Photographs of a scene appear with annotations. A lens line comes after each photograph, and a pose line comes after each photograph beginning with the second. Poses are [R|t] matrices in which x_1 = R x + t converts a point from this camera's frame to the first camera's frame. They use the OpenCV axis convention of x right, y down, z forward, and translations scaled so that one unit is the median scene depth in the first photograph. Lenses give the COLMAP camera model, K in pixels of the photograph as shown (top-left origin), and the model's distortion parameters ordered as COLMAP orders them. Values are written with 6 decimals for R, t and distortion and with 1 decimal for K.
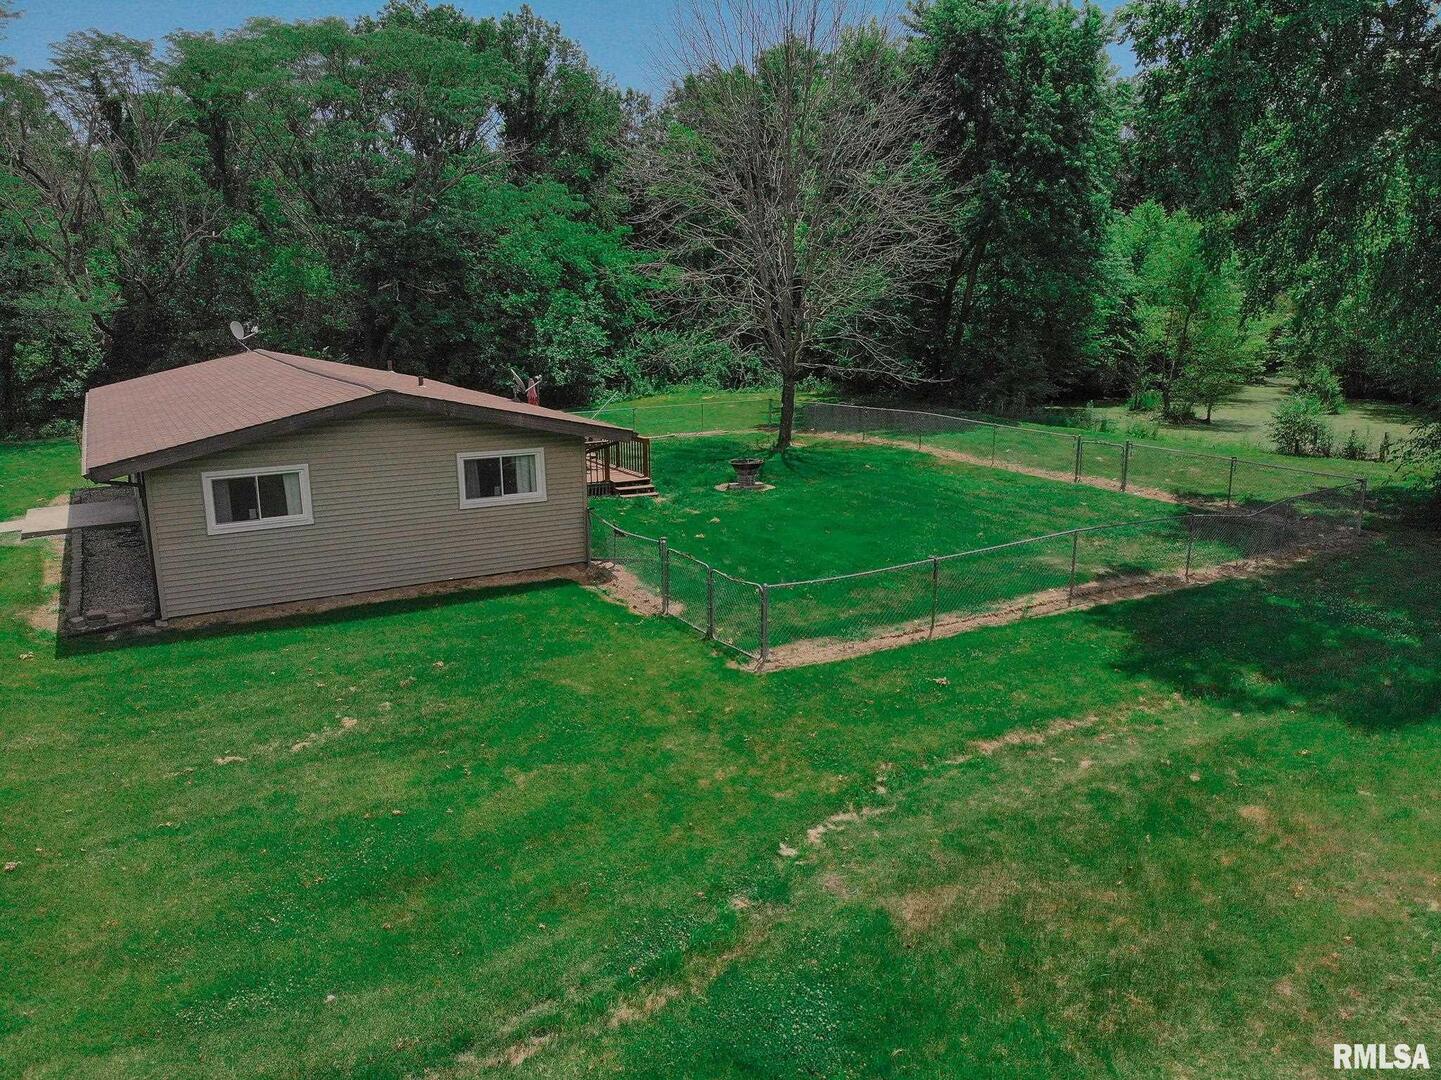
lens RADIAL K [[1047.2, 0, 709.8], [0, 1047.2, 539.2], [0, 0, 1]] dist [0.193892, -0.447227]
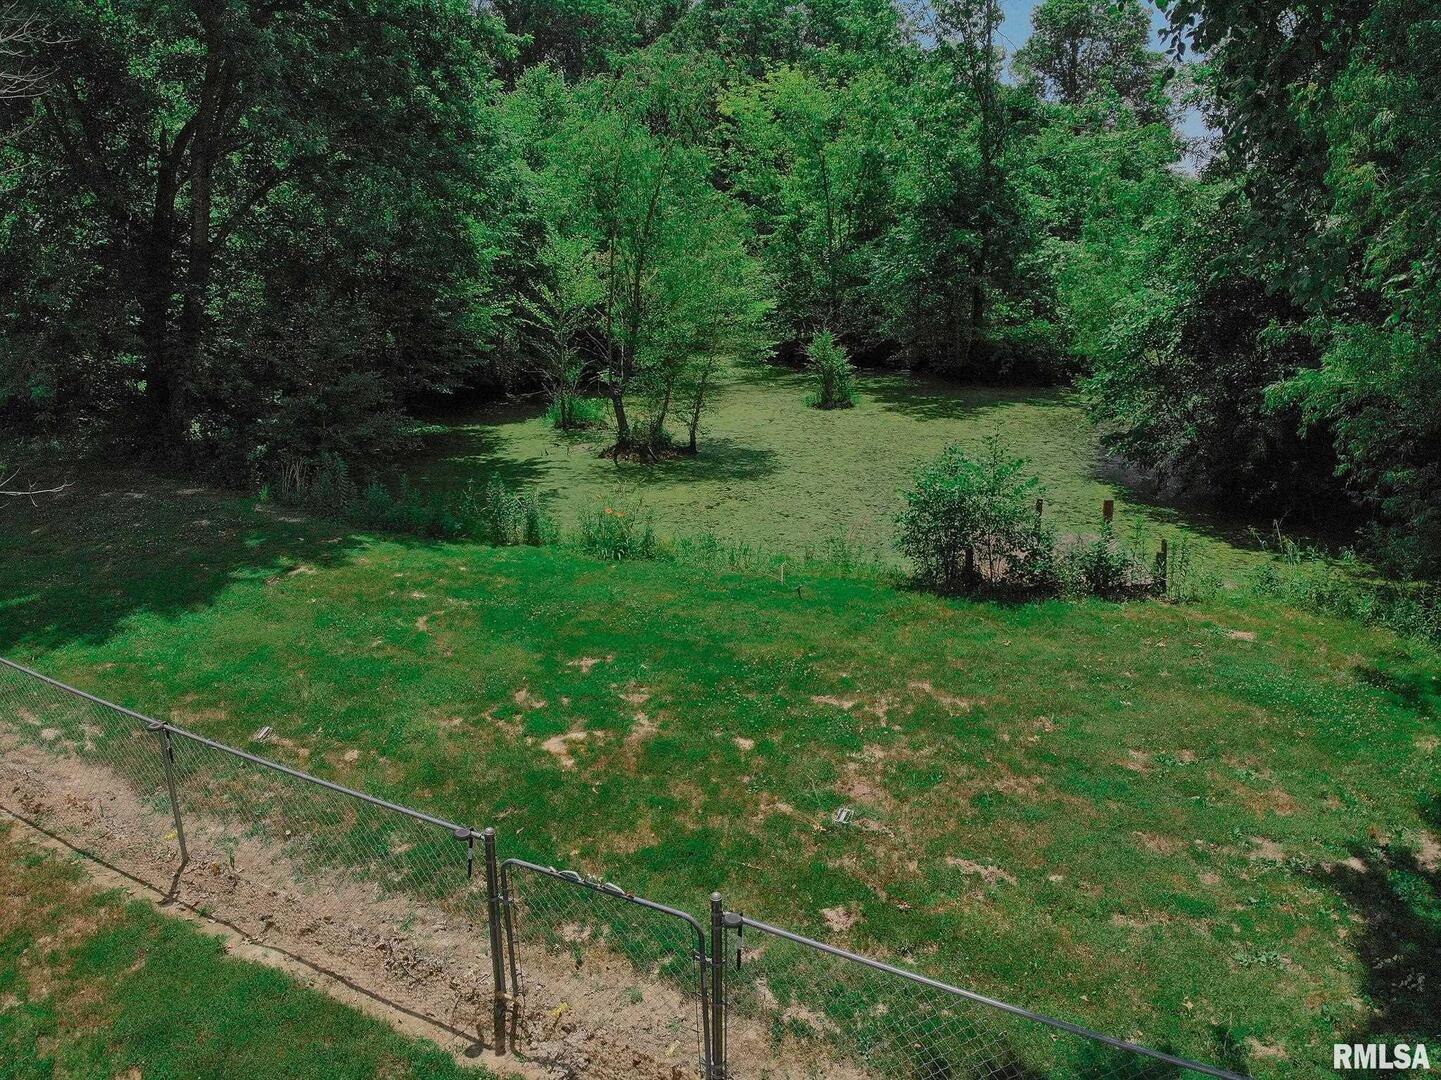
lens RADIAL K [[1047.2, 0, 709.8], [0, 1047.2, 539.2], [0, 0, 1]] dist [0.193892, -0.447227]
pose [[0.849680, -0.147279, 0.506313, 0.193360], [0.114719, 0.988834, 0.095119, -0.120909], [-0.514669, -0.022736, 0.857088, 0.540752]]
